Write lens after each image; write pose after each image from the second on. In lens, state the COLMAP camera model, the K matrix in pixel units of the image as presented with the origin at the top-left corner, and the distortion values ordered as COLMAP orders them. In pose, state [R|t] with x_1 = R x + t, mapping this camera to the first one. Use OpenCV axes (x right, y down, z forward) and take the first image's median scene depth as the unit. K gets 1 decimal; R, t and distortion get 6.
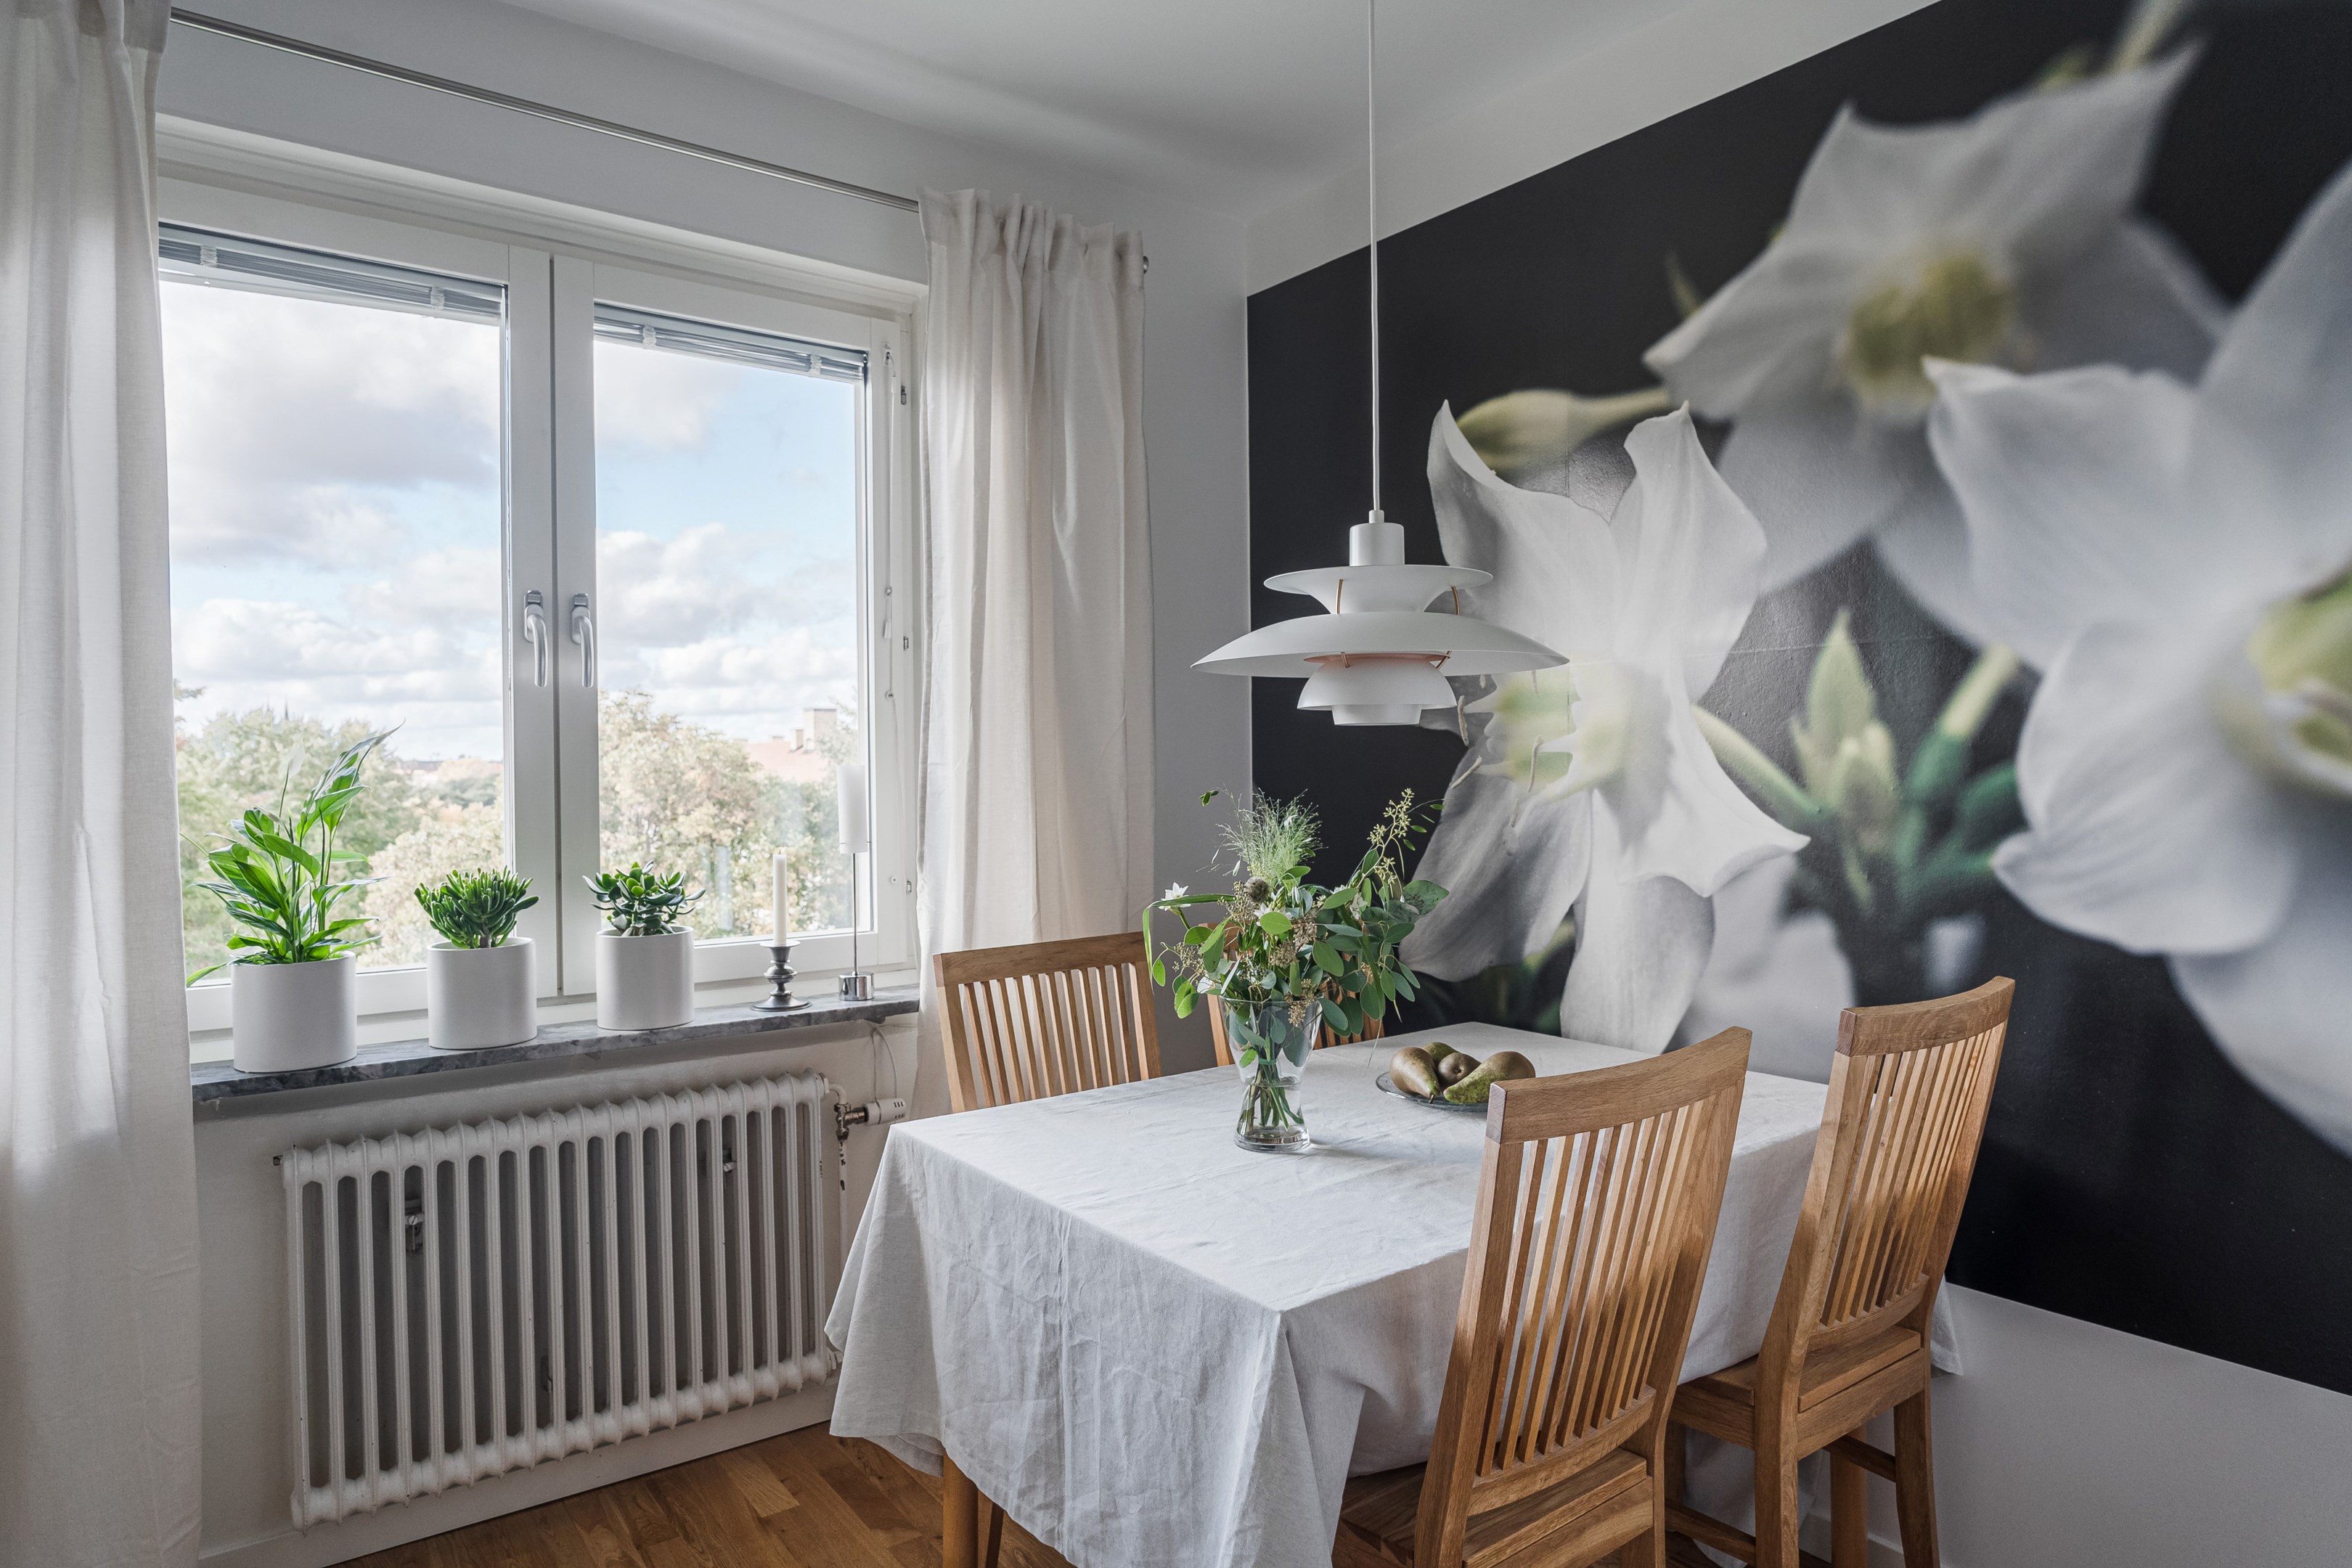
lens RADIAL K [[1373.1, 0, 1174.7], [0, 1373.1, 784.7], [0, 0, 1]] dist [-0.015309, 0.005542]
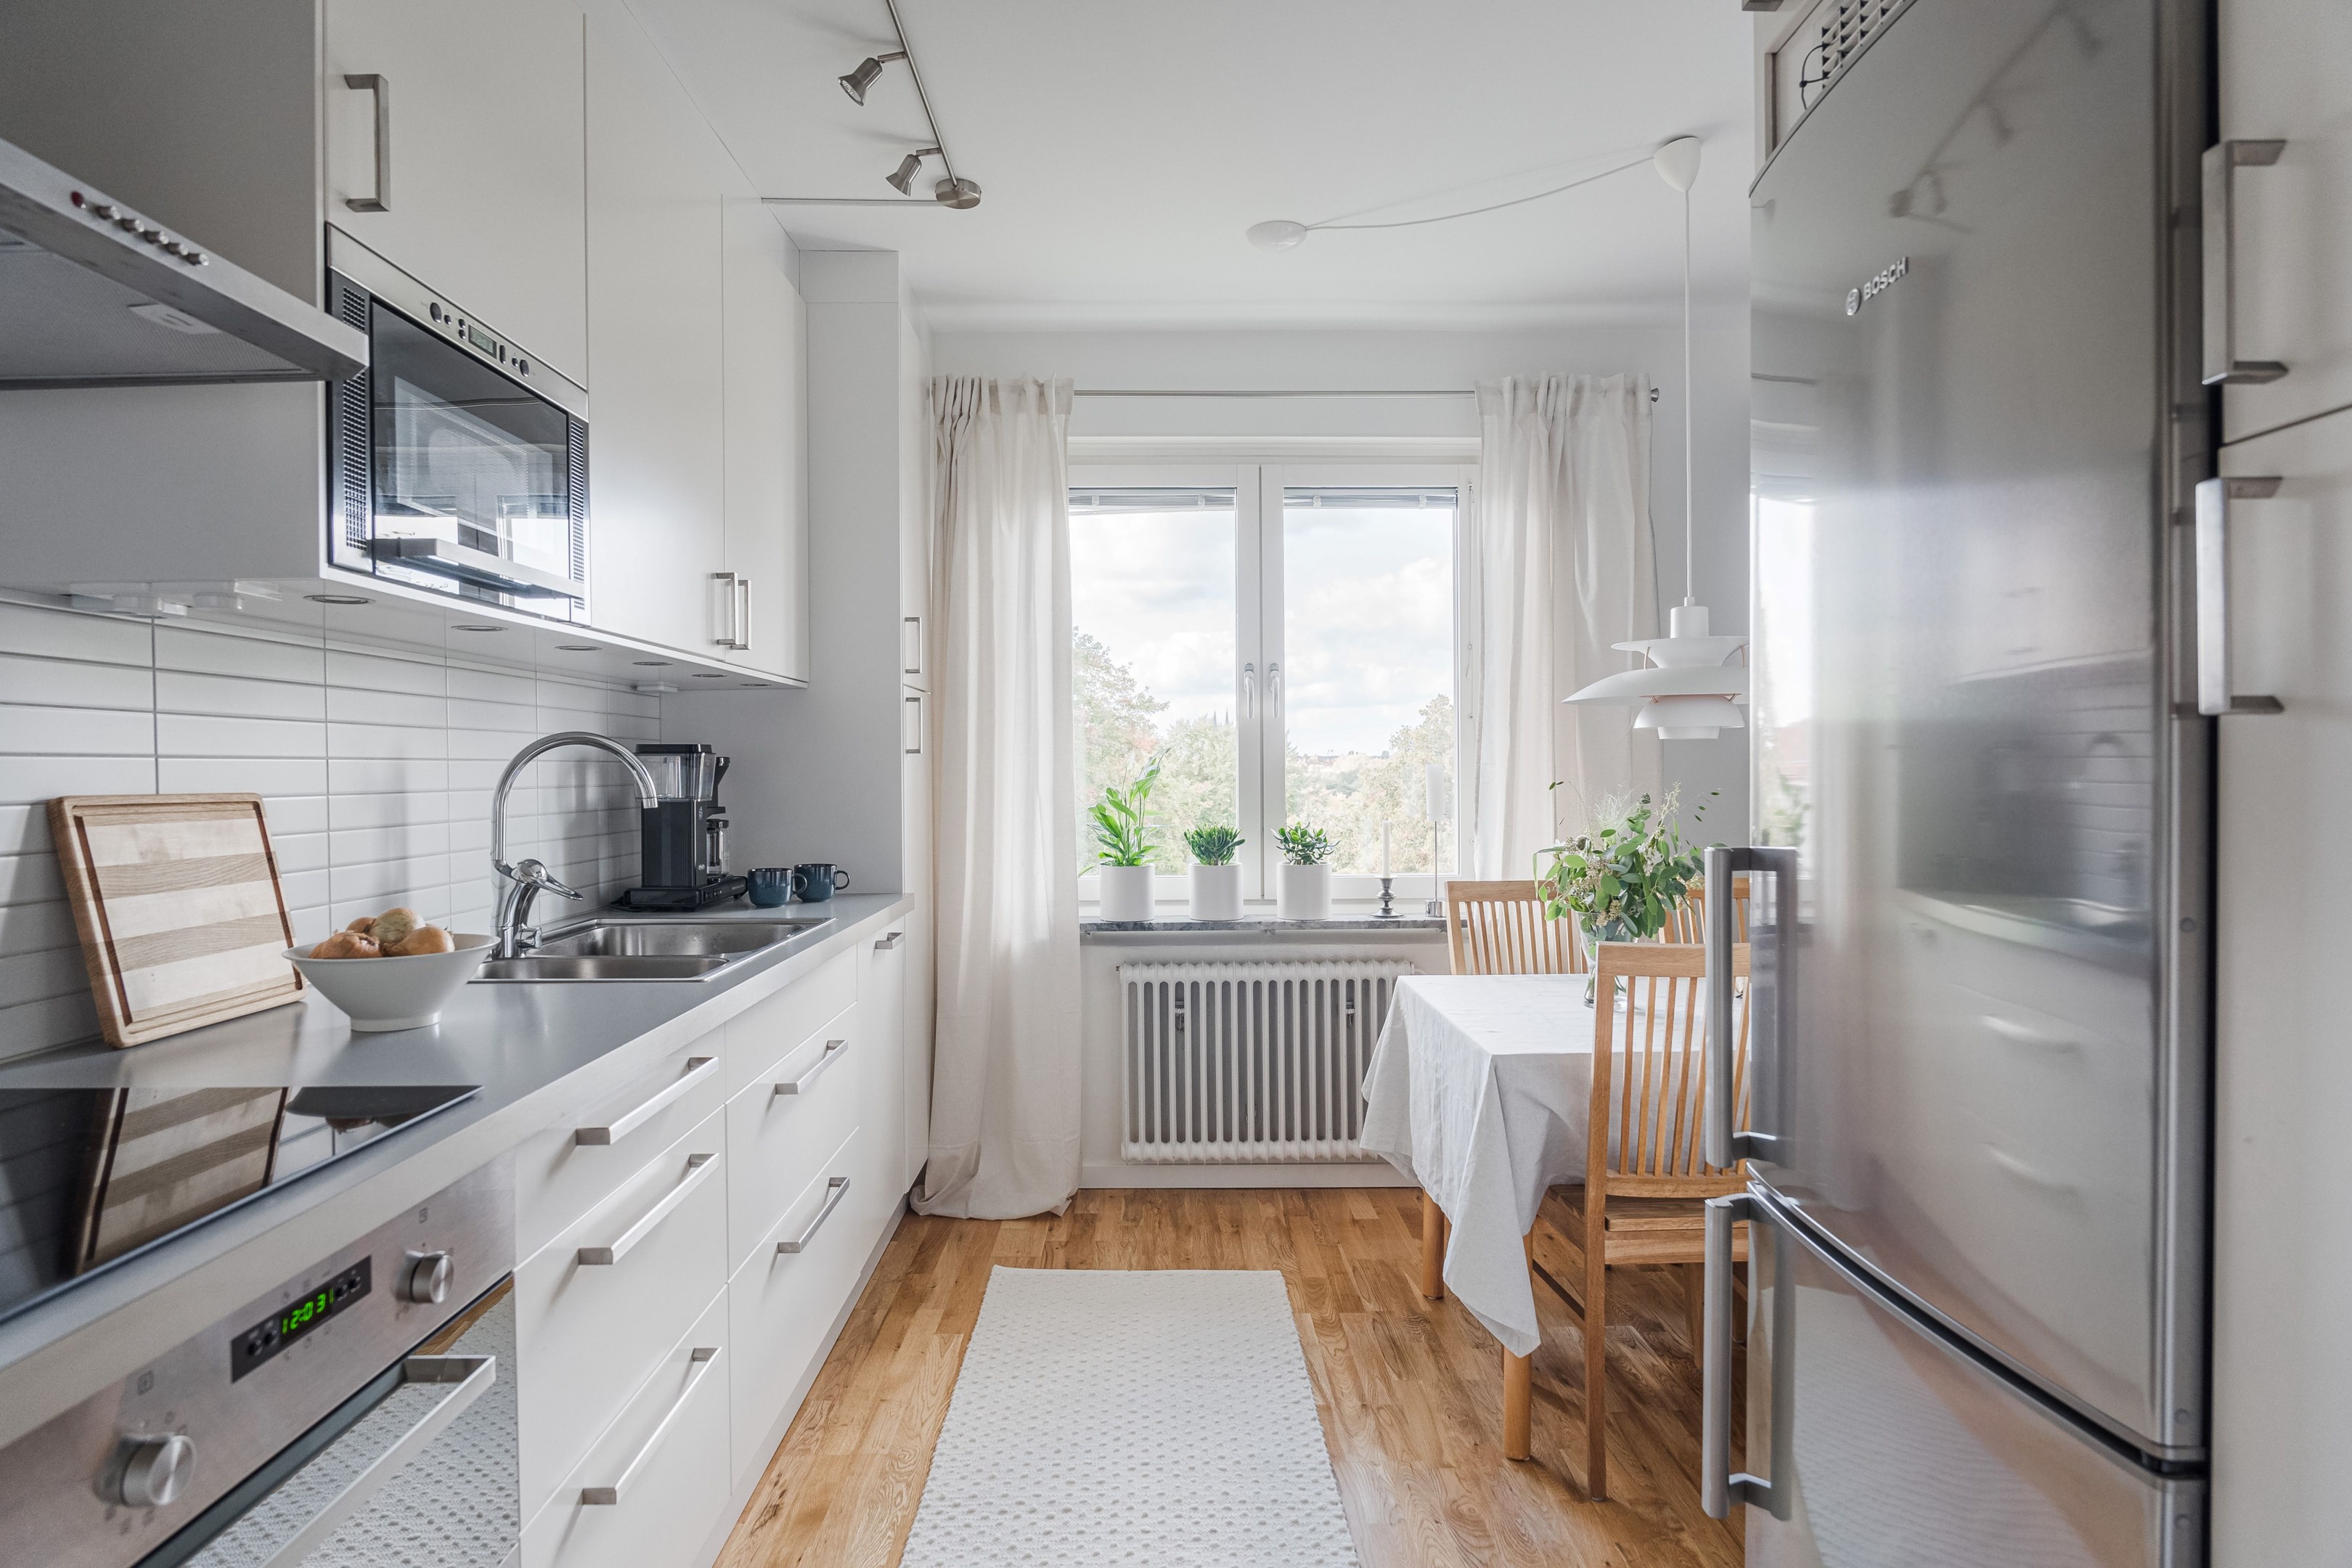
lens RADIAL K [[1360.6, 0, 1168.6], [0, 1360.6, 790.9], [0, 0, 1]] dist [0.001879, 0.000125]
pose [[0.805637, 0.013470, -0.592256, 0.491642], [-0.008124, 0.999899, 0.011691, 0.000541], [0.592353, -0.004608, 0.805665, -0.464880]]
